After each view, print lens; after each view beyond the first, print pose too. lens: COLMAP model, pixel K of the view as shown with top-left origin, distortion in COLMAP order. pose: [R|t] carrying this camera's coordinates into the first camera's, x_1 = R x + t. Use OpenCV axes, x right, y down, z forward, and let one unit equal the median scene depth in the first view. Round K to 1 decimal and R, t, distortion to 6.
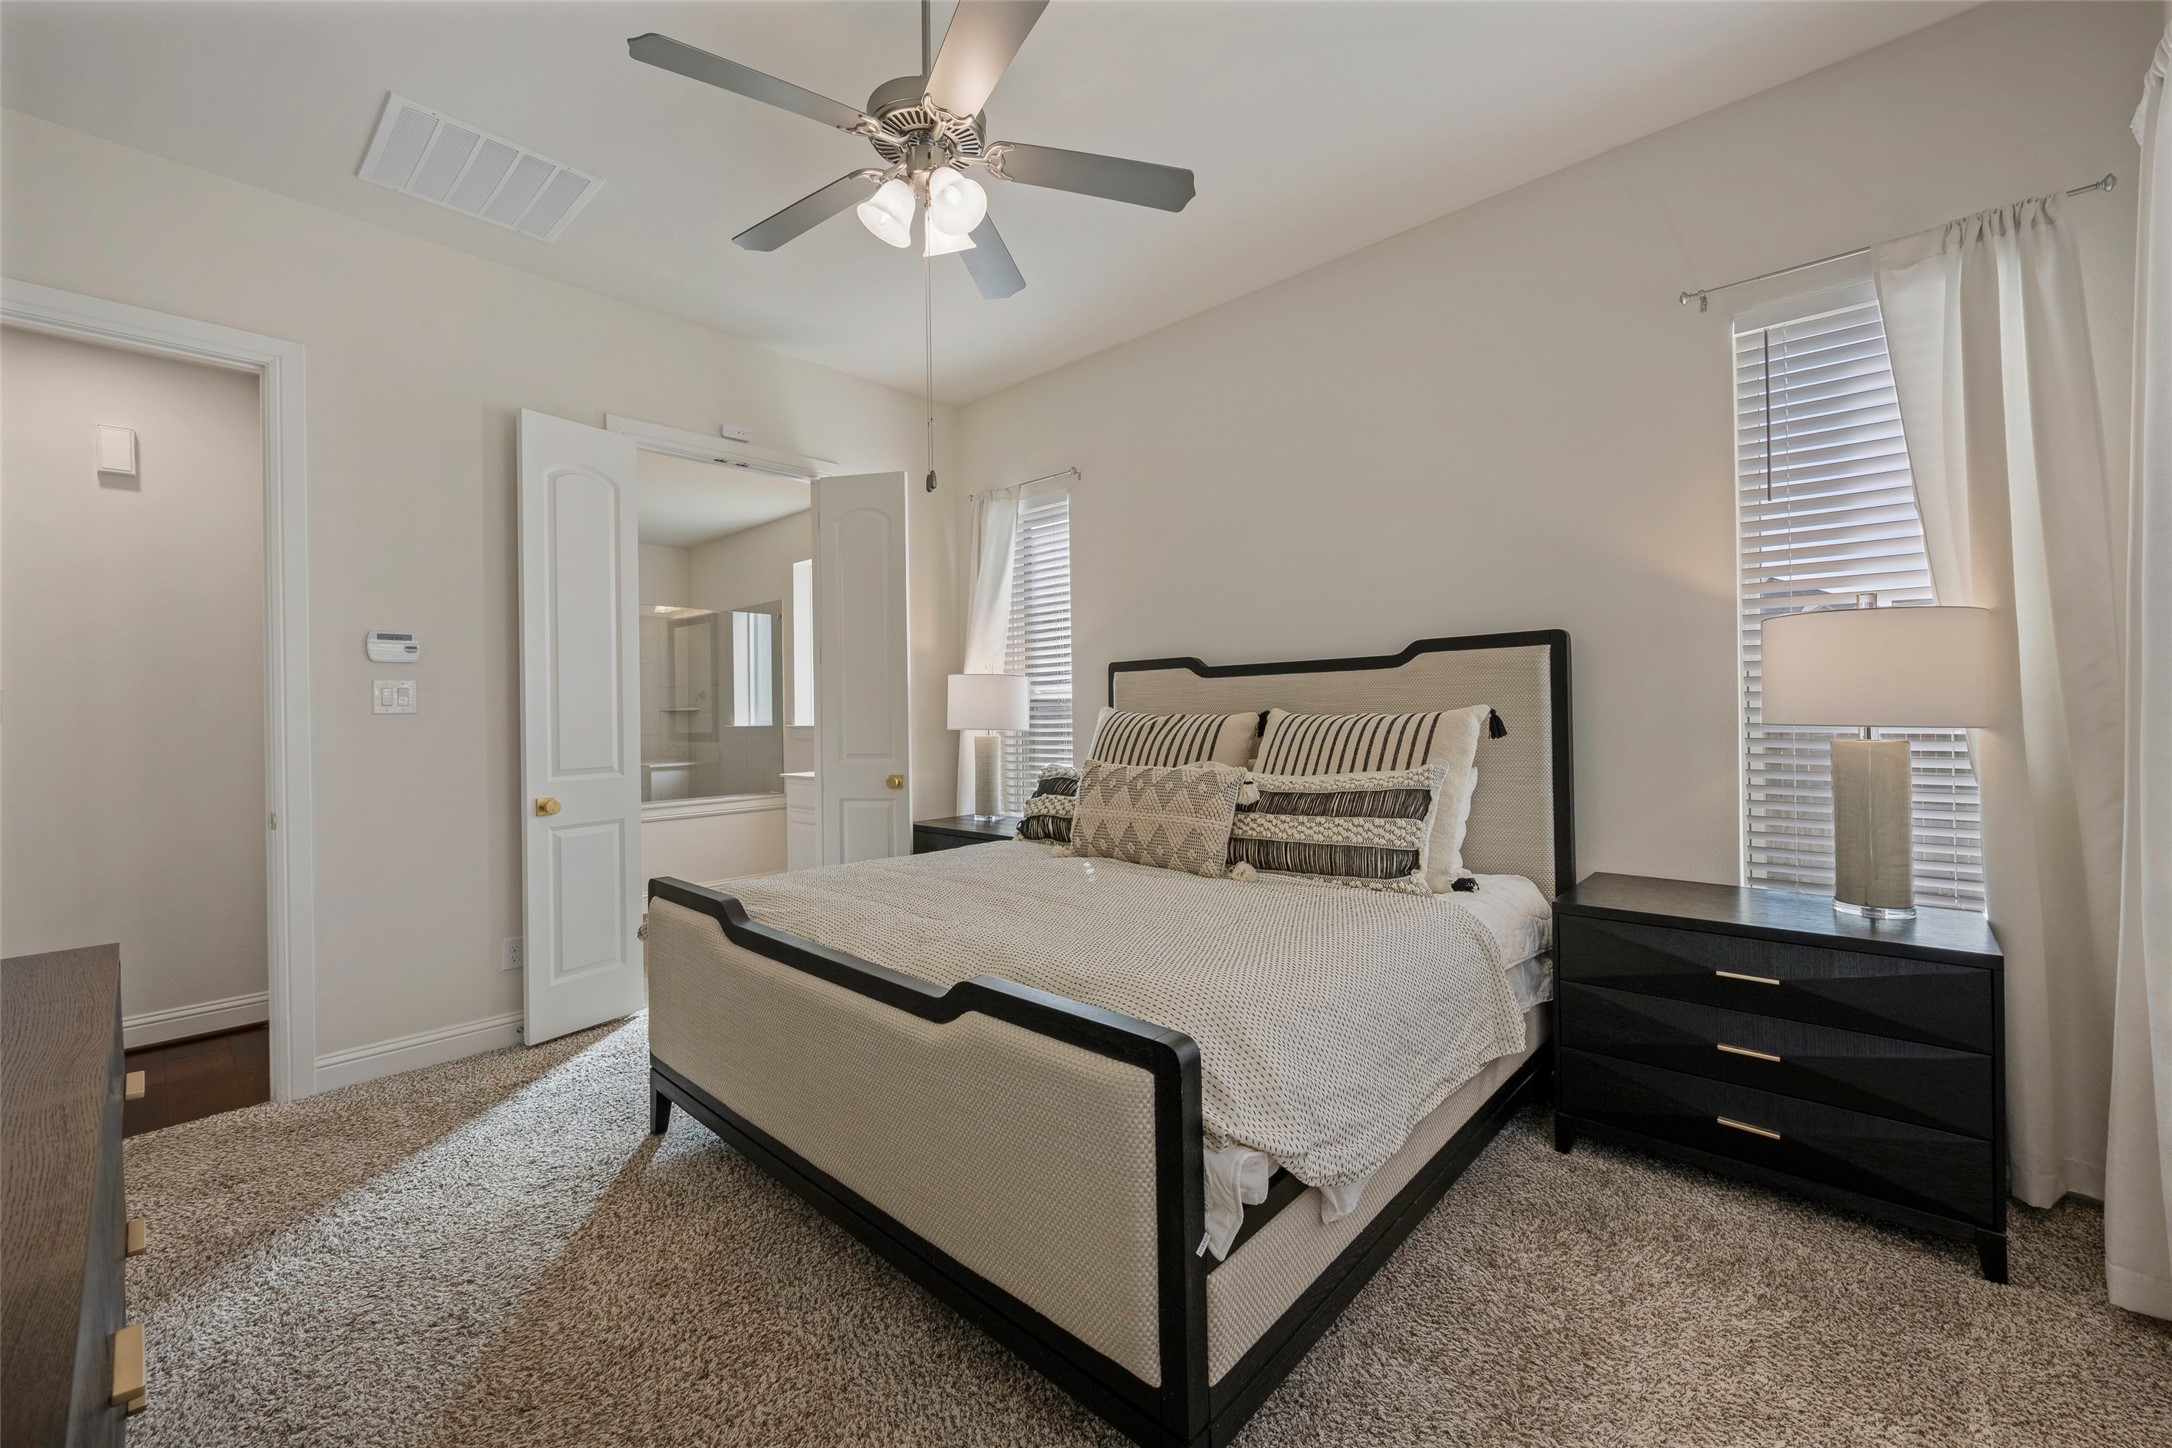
lens RADIAL K [[864.6, 0, 1089.3], [0, 864.6, 711.4], [0, 0, 1]] dist [0.002158, -0.000580]
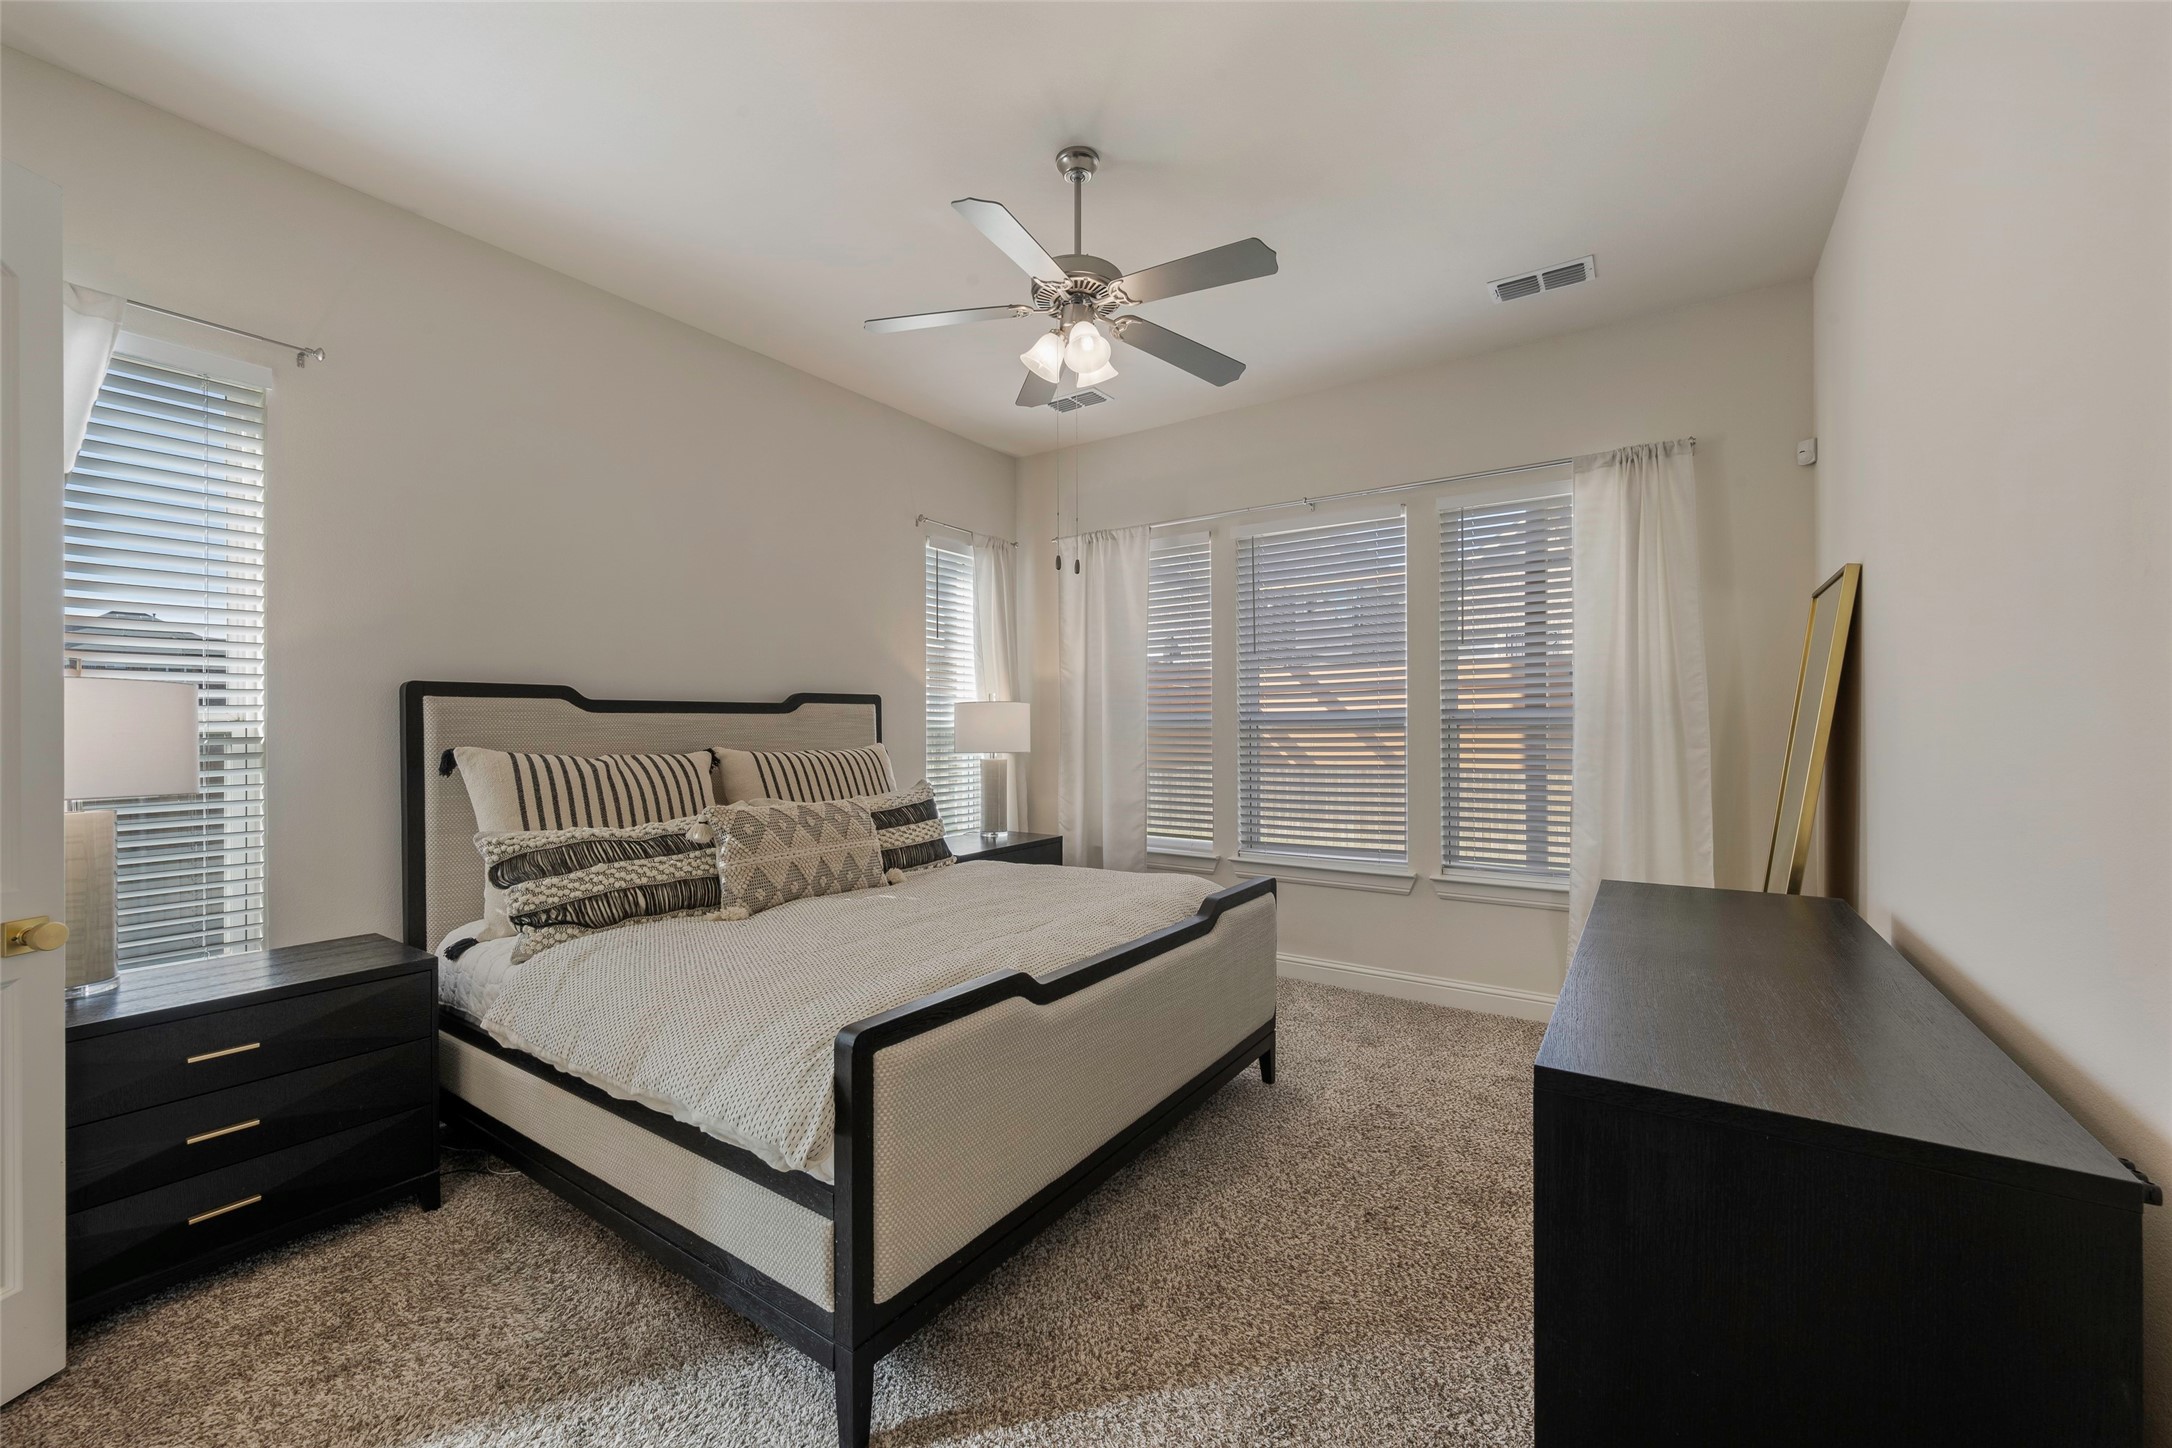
lens RADIAL K [[864.6, 0, 1074.0], [0, 864.6, 725.5], [0, 0, 1]] dist [0.002158, -0.000580]
pose [[-0.139474, 0.018746, 0.990048, -1.035915], [0.008437, 0.999807, -0.017742, -0.008584], [-0.990190, 0.005879, -0.139606, 0.852839]]
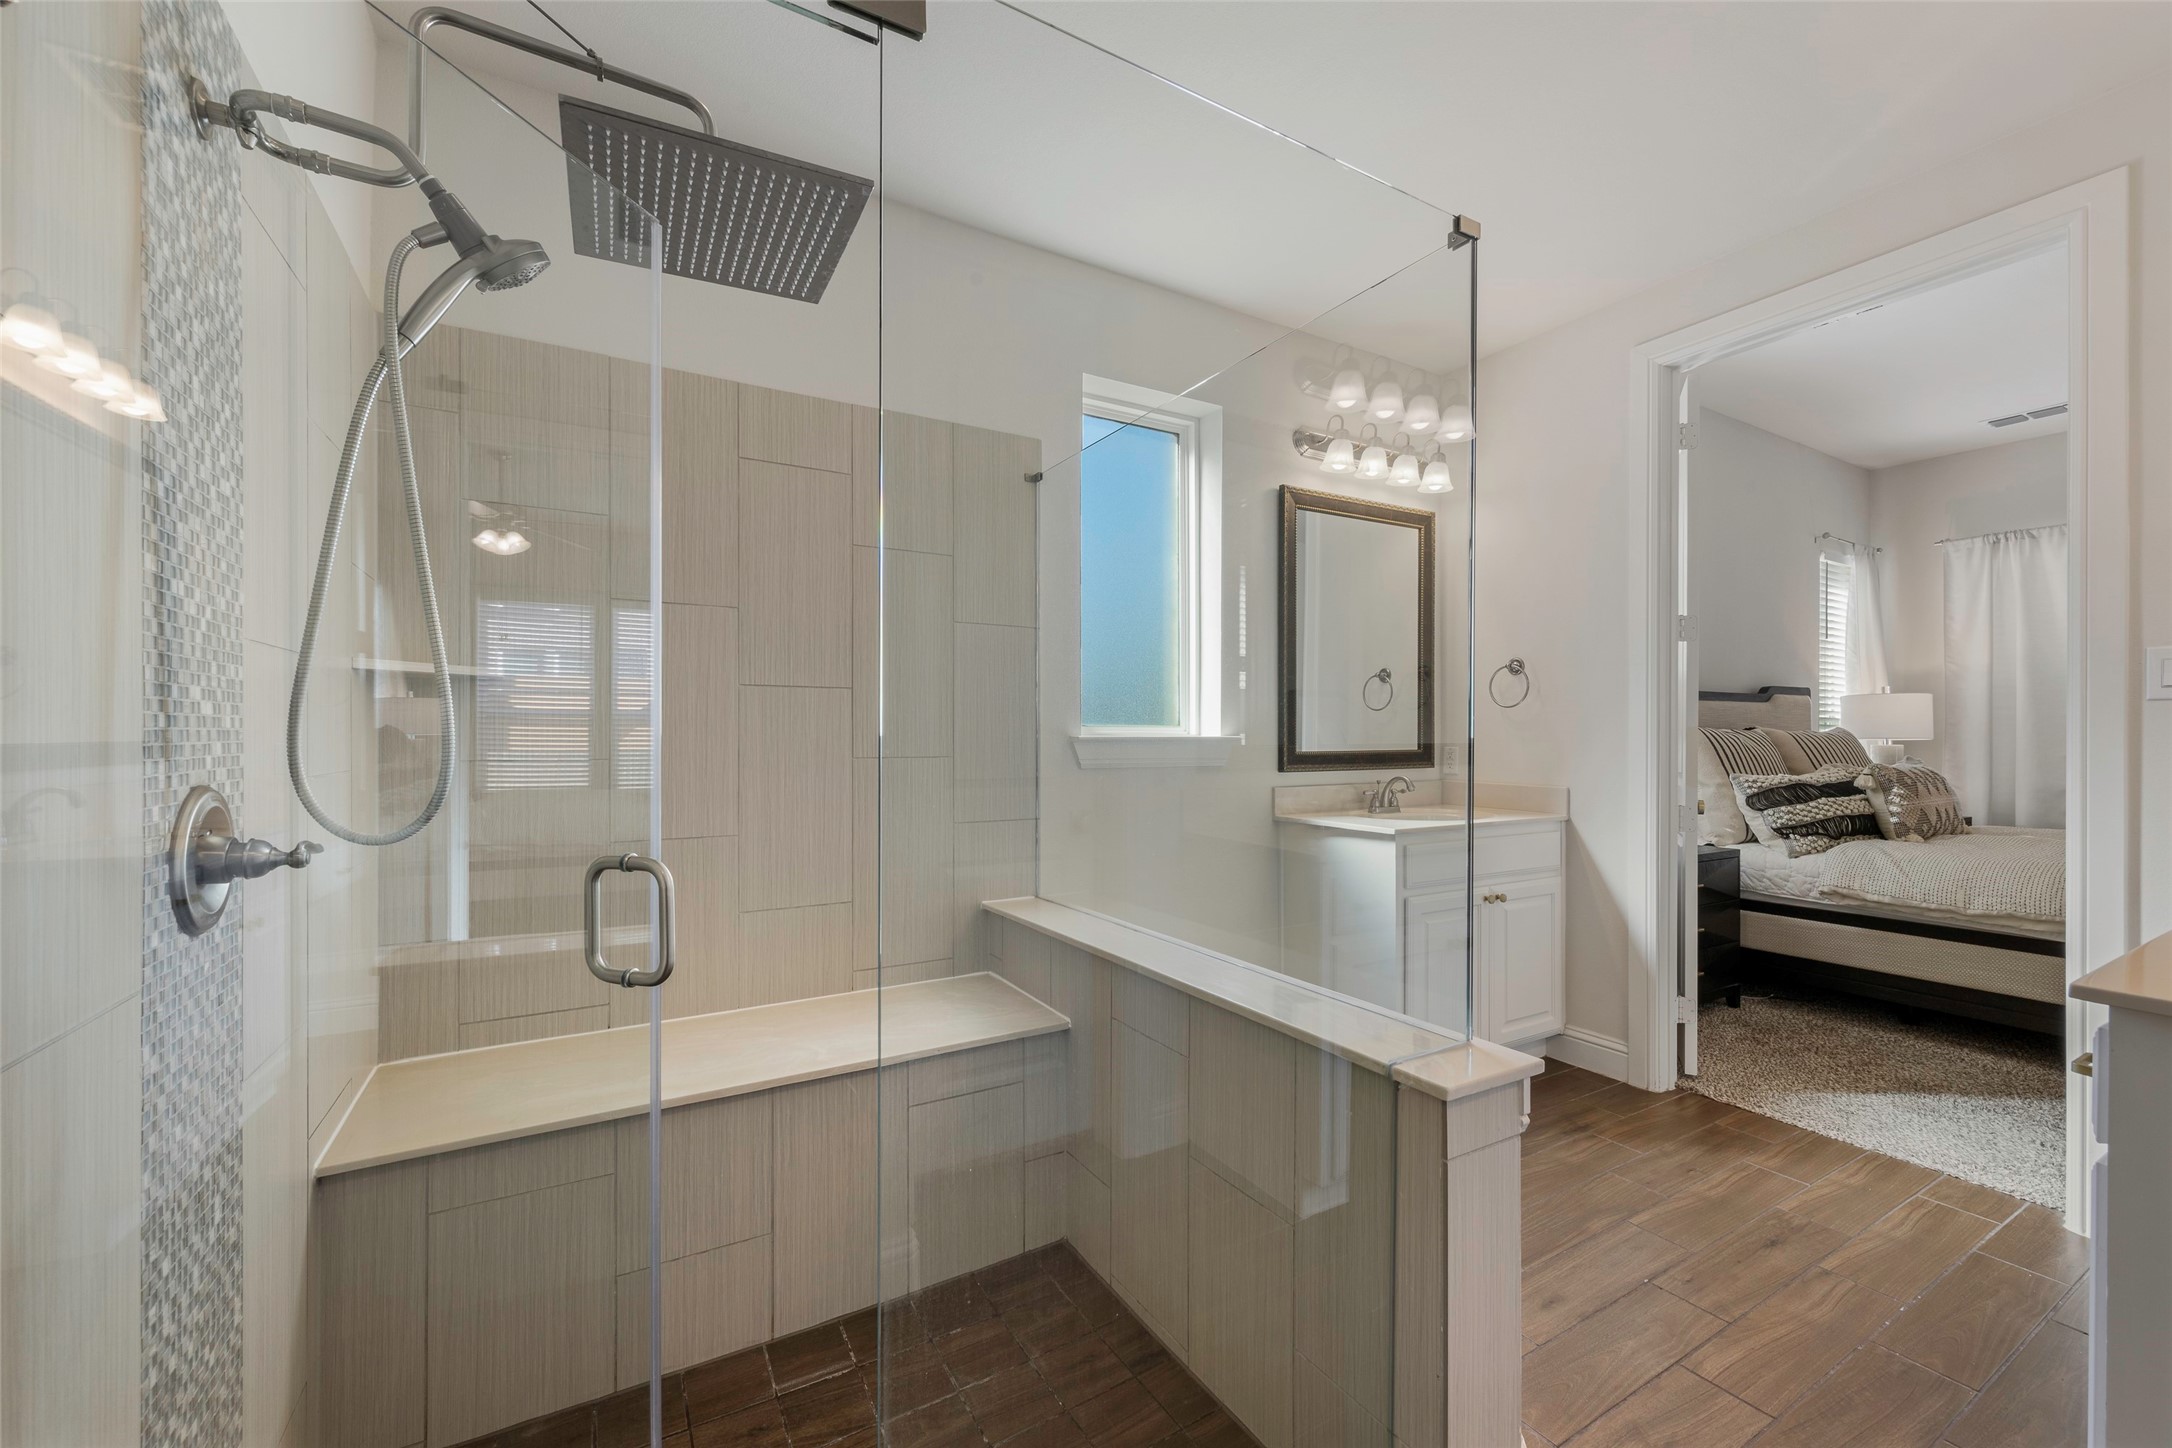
lens RADIAL K [[864.6, 0, 1096.5], [0, 864.6, 739.8], [0, 0, 1]] dist [0.002158, -0.000580]
pose [[0.301999, 0.012366, 0.953228, -1.679999], [-0.007406, 0.999916, -0.010626, 0.048084], [-0.953280, -0.003850, 0.302065, 1.878772]]
